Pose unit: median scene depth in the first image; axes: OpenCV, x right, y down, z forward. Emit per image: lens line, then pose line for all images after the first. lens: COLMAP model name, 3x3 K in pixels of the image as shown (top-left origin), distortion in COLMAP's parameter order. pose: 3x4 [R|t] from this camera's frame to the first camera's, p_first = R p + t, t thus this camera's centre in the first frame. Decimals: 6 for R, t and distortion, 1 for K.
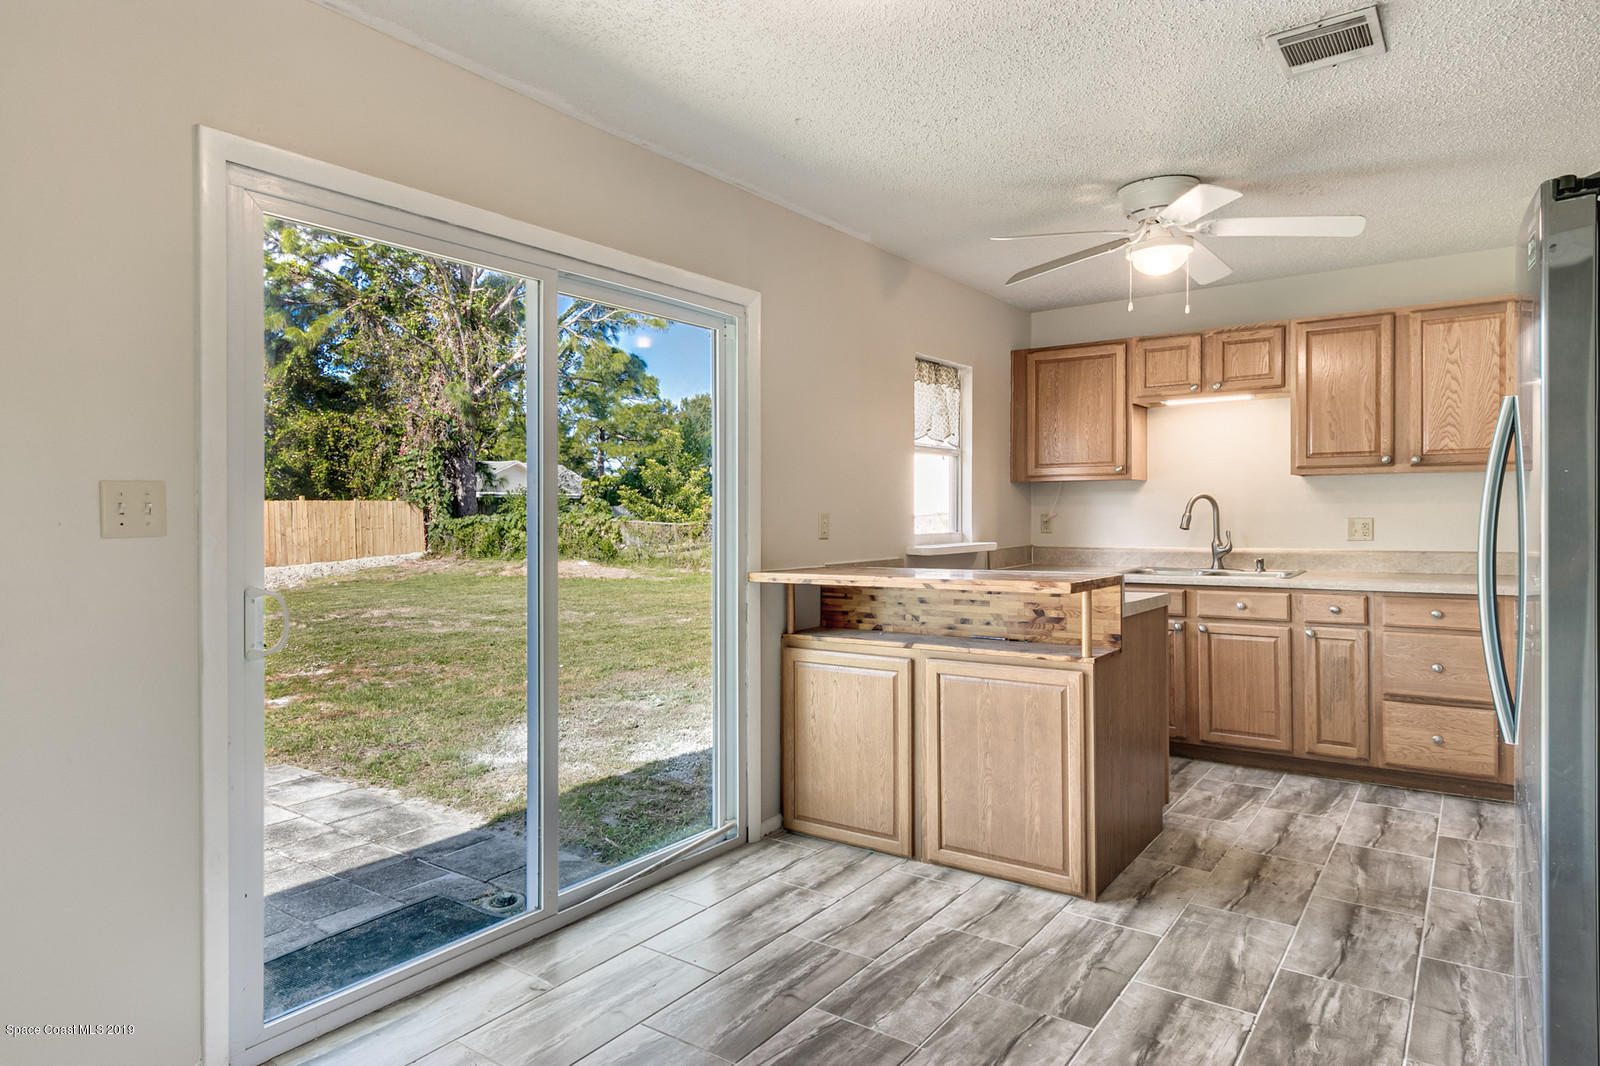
lens RADIAL K [[882.2, 0, 783.0], [0, 882.2, 508.3], [0, 0, 1]] dist [0.004322, -0.002224]
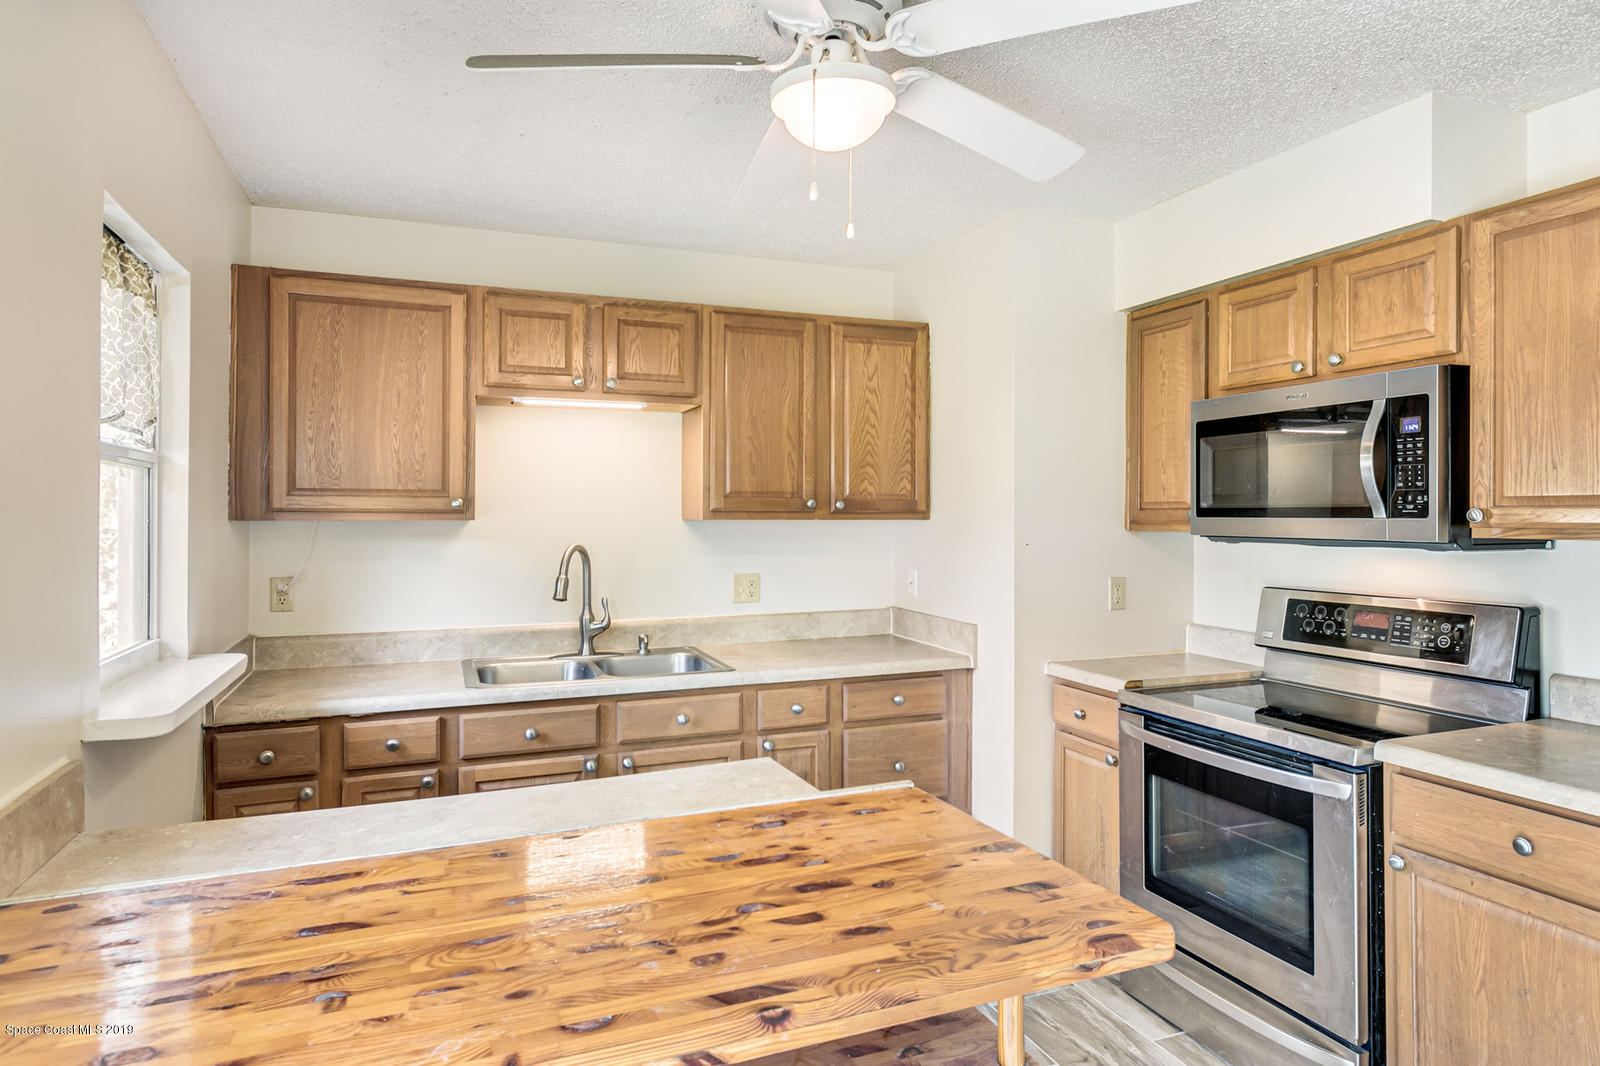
lens RADIAL K [[882.2, 0, 725.0], [0, 882.2, 511.2], [0, 0, 1]] dist [0.004322, -0.002224]
pose [[0.539193, 0.006152, 0.842160, -0.025170], [-0.002314, 0.999980, -0.005823, -0.045481], [-0.842179, 0.001191, 0.539197, 0.665968]]
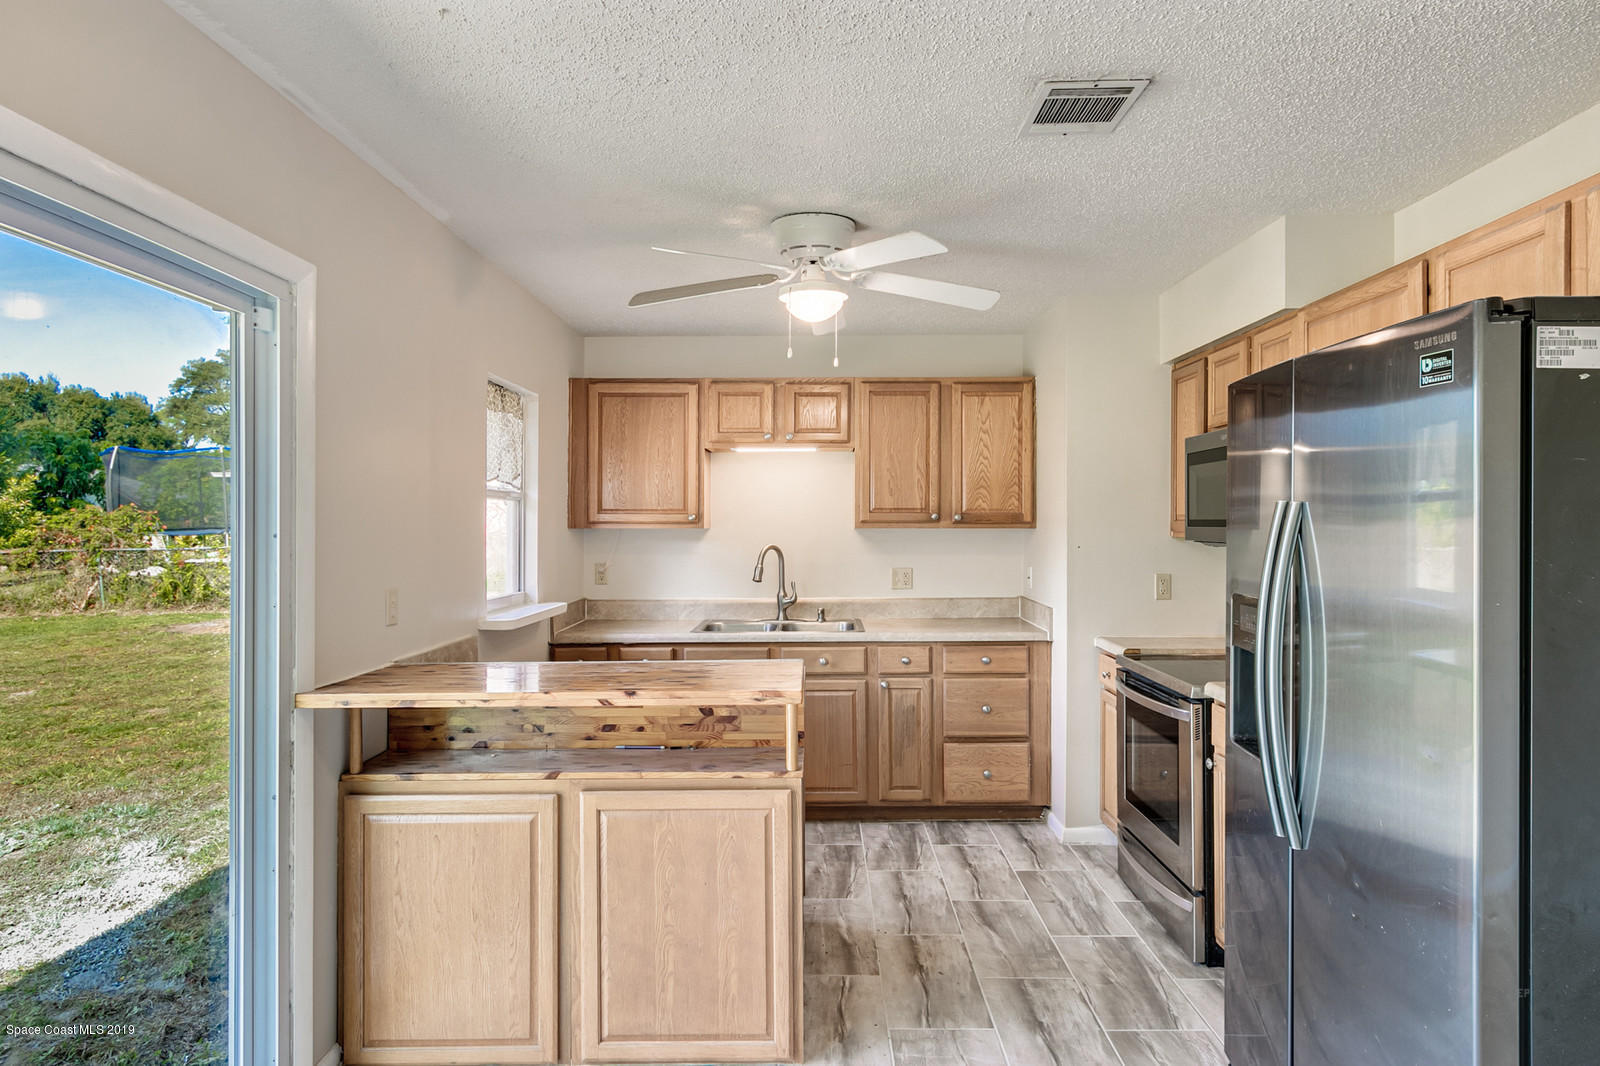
lens RADIAL K [[882.2, 0, 758.9], [0, 882.2, 521.2], [0, 0, 1]] dist [0.004322, -0.002224]
pose [[0.821095, 0.003392, 0.570782, -0.116843], [-0.001408, 0.999991, -0.003917, -0.046770], [-0.570790, 0.002413, 0.821093, 0.244425]]
